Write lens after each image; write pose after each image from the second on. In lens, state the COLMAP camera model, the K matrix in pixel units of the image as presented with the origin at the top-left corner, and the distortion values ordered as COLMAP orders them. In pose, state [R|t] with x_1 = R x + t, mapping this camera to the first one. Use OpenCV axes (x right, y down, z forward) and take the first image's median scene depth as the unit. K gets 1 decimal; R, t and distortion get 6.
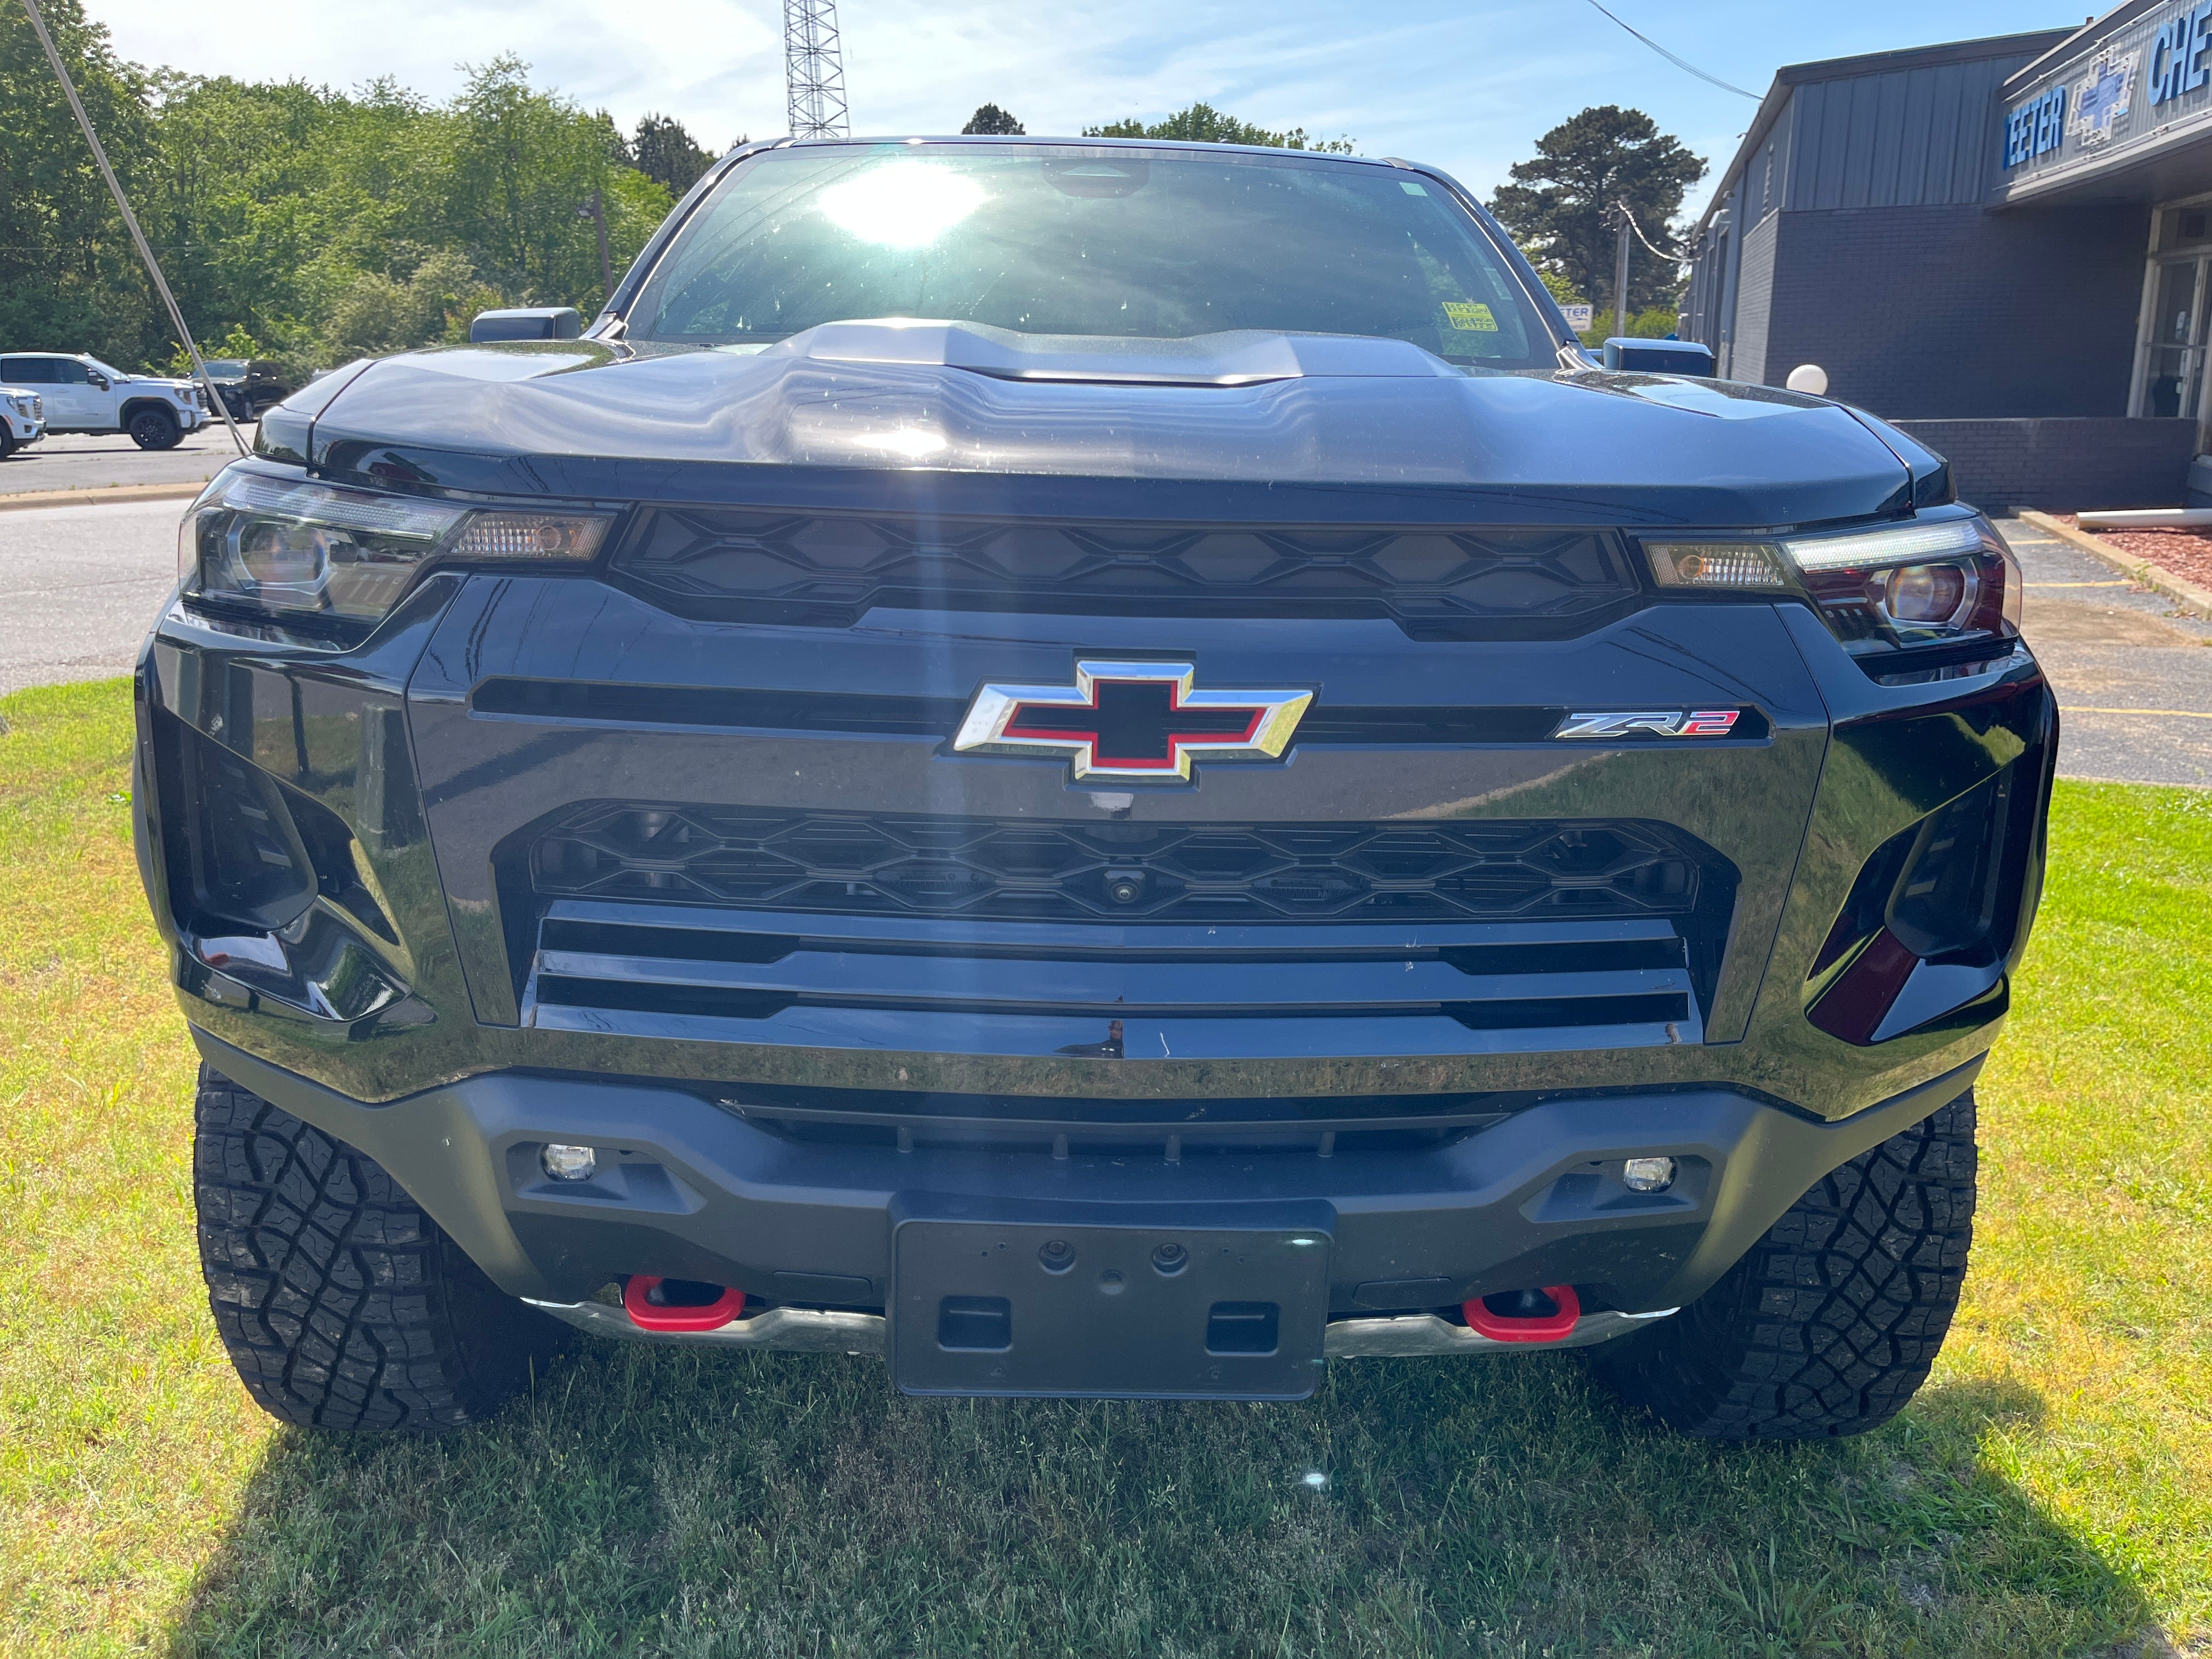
lens RADIAL K [[1741.9, 0, 1087.4], [0, 1741.9, 885.9], [0, 0, 1]] dist [0.057784, -0.084957]
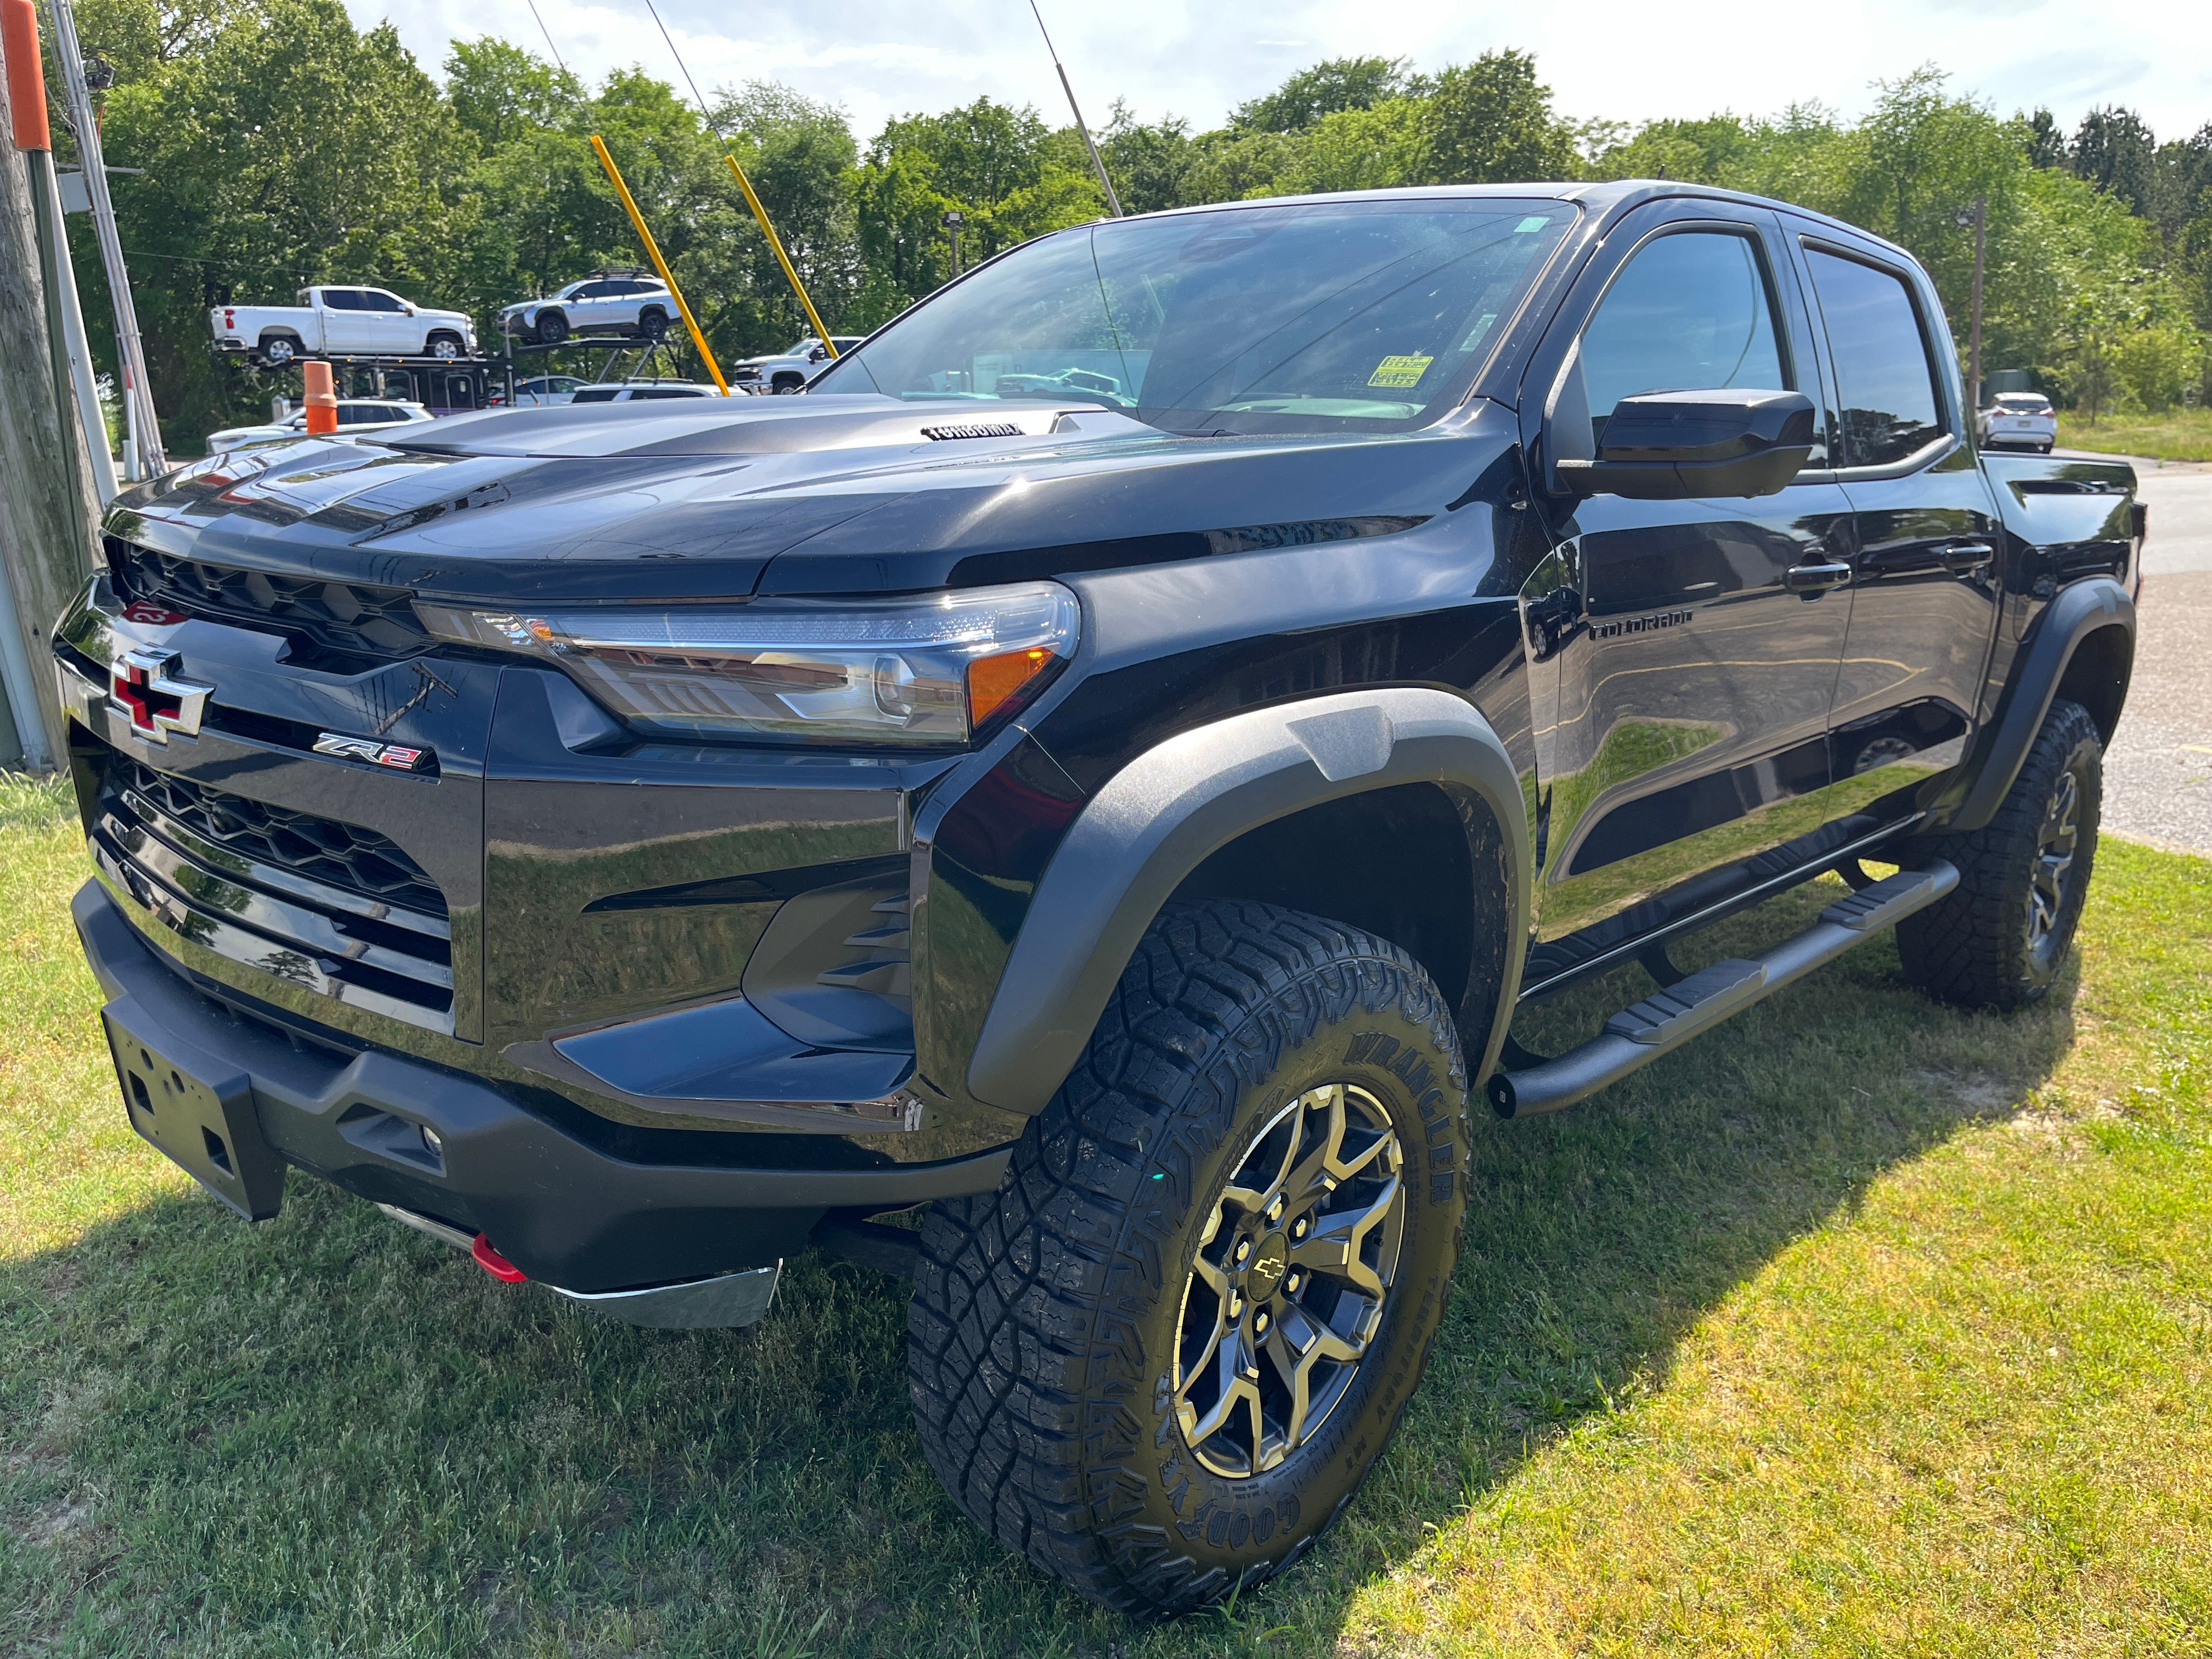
lens RADIAL K [[1741.9, 0, 1163.2], [0, 1741.9, 844.0], [0, 0, 1]] dist [0.057784, -0.084957]
pose [[0.714092, 0.168757, -0.679407, 0.116219], [-0.186771, 0.981258, 0.047428, -0.014202], [0.674678, 0.093026, 0.732227, 0.037278]]
